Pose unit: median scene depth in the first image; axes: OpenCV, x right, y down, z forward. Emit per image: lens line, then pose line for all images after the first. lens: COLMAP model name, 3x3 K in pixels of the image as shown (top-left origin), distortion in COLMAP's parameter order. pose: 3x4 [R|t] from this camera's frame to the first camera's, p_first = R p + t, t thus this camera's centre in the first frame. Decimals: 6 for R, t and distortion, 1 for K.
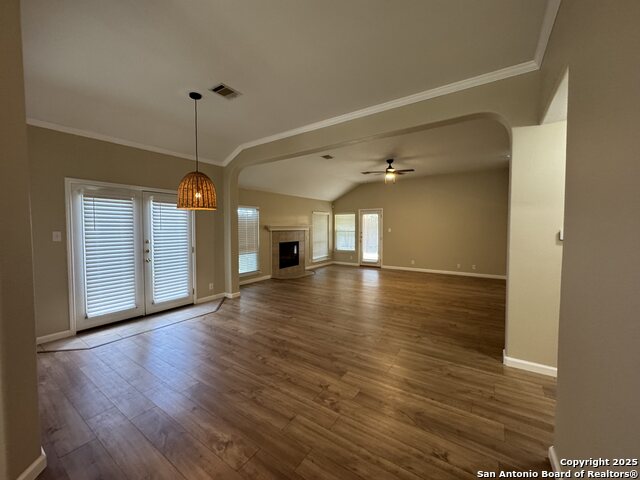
lens RADIAL K [[255.3, 0, 319.3], [0, 255.3, 238.5], [0, 0, 1]] dist [-0.003381, 0.000356]
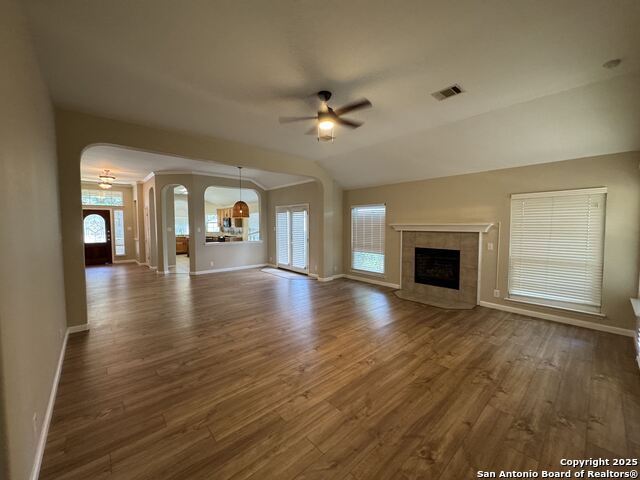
lens RADIAL K [[255.3, 0, 319.3], [0, 255.3, 238.5], [0, 0, 1]] dist [-0.003381, 0.000356]
pose [[-0.240847, 0.056515, -0.968916, 1.133441], [-0.042453, 0.996734, 0.068690, -0.086829], [0.969634, 0.057677, -0.237662, 1.640388]]
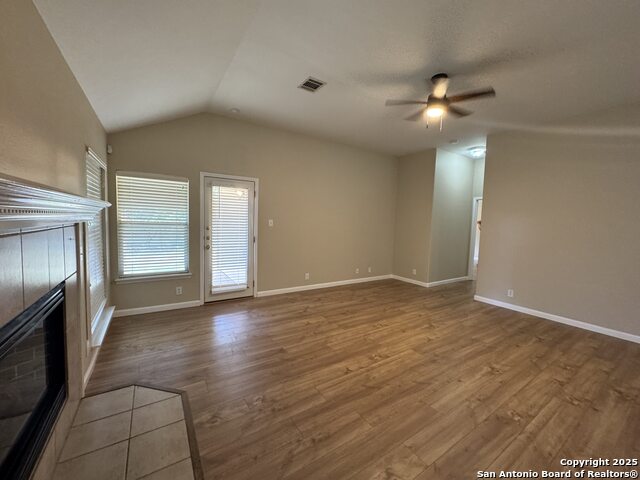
lens RADIAL K [[255.3, 0, 319.3], [0, 255.3, 238.5], [0, 0, 1]] dist [-0.003381, 0.000356]
pose [[0.384368, -0.052604, 0.921680, -0.364277], [0.008906, 0.998540, 0.053276, -0.058087], [-0.923137, -0.012269, 0.384275, 1.489858]]
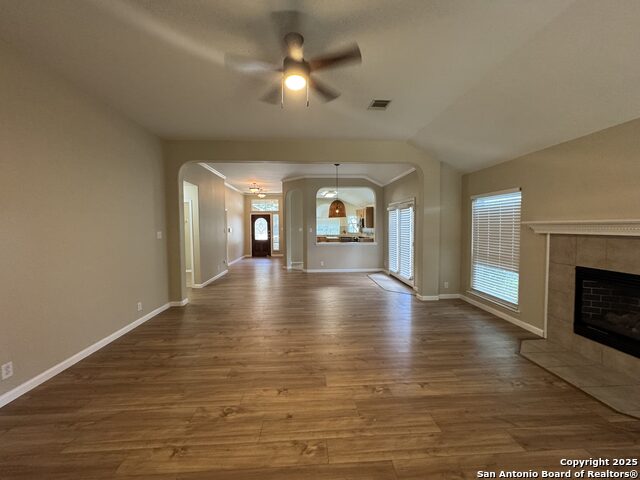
lens RADIAL K [[255.3, 0, 319.3], [0, 255.3, 238.5], [0, 0, 1]] dist [-0.003381, 0.000356]
pose [[-0.792761, 0.037153, -0.608399, 0.691979], [-0.019285, 0.996112, 0.085958, -0.091075], [0.609227, 0.079877, -0.788963, 1.927997]]
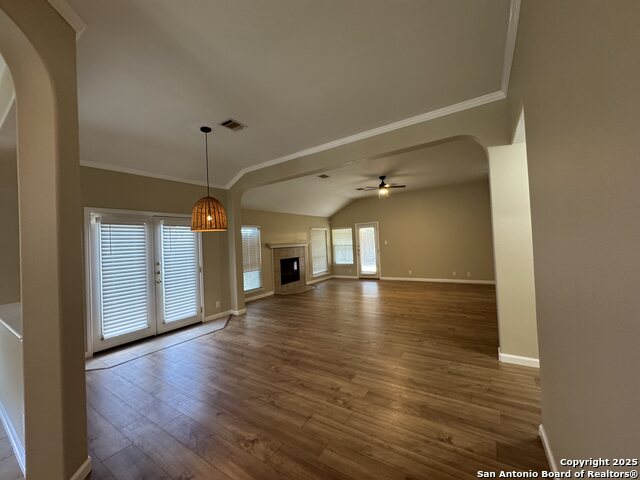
lens RADIAL K [[255.3, 0, 319.3], [0, 255.3, 238.5], [0, 0, 1]] dist [-0.003381, 0.000356]
pose [[0.998845, -0.045203, 0.016294, -0.022137], [0.046109, 0.997111, -0.060365, 0.003687], [-0.013518, 0.061047, 0.998043, -0.066196]]
